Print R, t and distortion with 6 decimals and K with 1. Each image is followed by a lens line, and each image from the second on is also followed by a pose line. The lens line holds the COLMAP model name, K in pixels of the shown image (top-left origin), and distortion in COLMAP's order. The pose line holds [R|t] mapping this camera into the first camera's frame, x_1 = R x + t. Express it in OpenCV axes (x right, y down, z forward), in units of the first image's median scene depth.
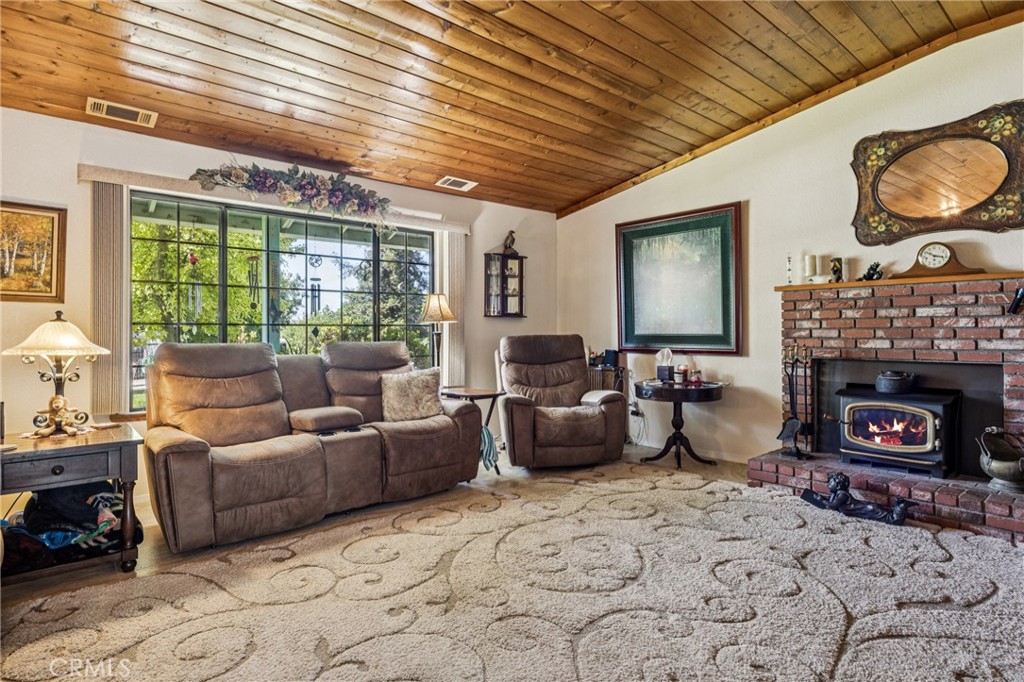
lens RADIAL K [[560.6, 0, 531.1], [0, 560.6, 334.4], [0, 0, 1]] dist [-0.001497, -0.000495]
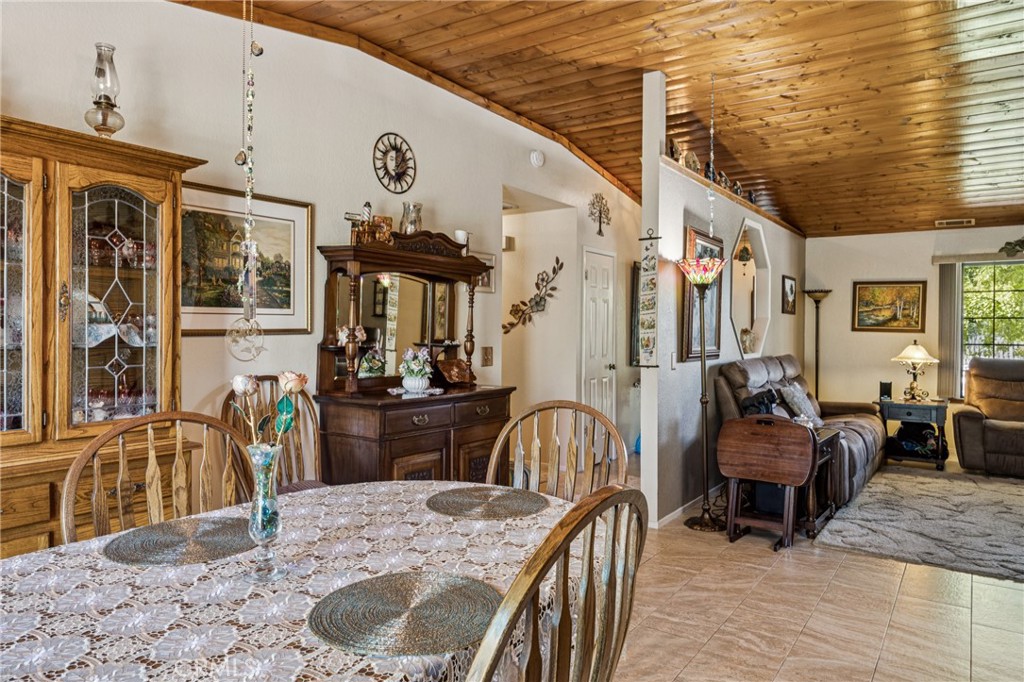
lens RADIAL K [[673.4, 0, 509.7], [0, 673.4, 327.9], [0, 0, 1]] dist [-0.000305, -0.000347]
pose [[0.244183, 0.001002, -0.969729, 1.006840], [-0.010682, 0.999942, -0.001657, -0.057356], [0.969670, 0.010763, 0.244179, -0.884513]]
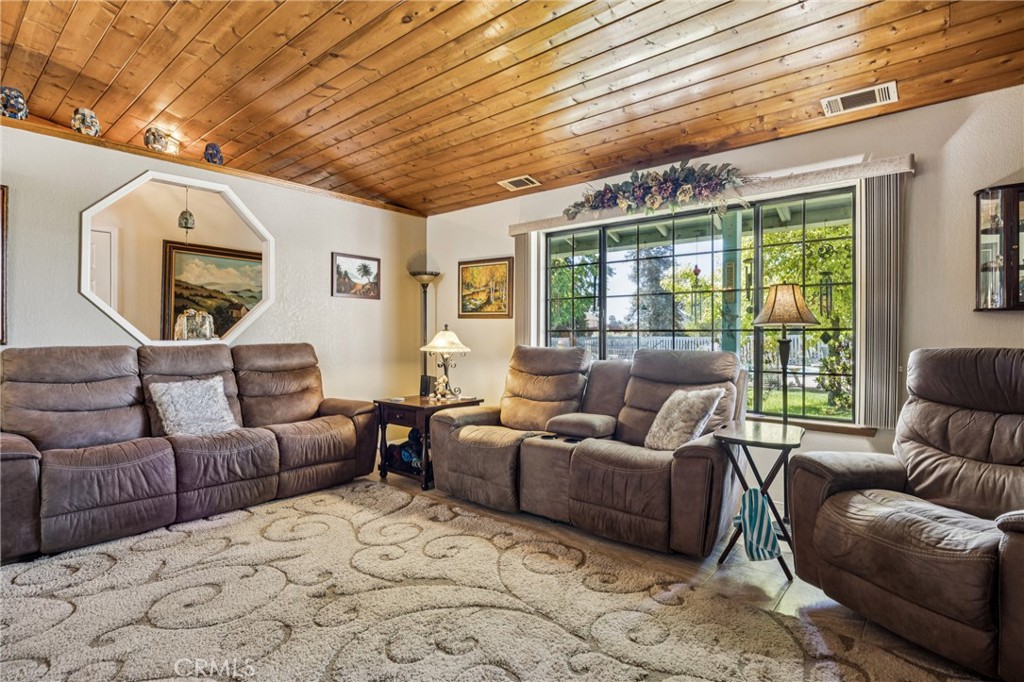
lens RADIAL K [[509.4, 0, 484.9], [0, 509.4, 334.4], [0, 0, 1]] dist [-0.000798, 0.000012]
pose [[0.114201, 0.003053, -0.993453, 0.581393], [-0.005079, 0.999984, 0.002489, -0.014649], [0.993445, 0.004762, 0.114215, 0.809045]]
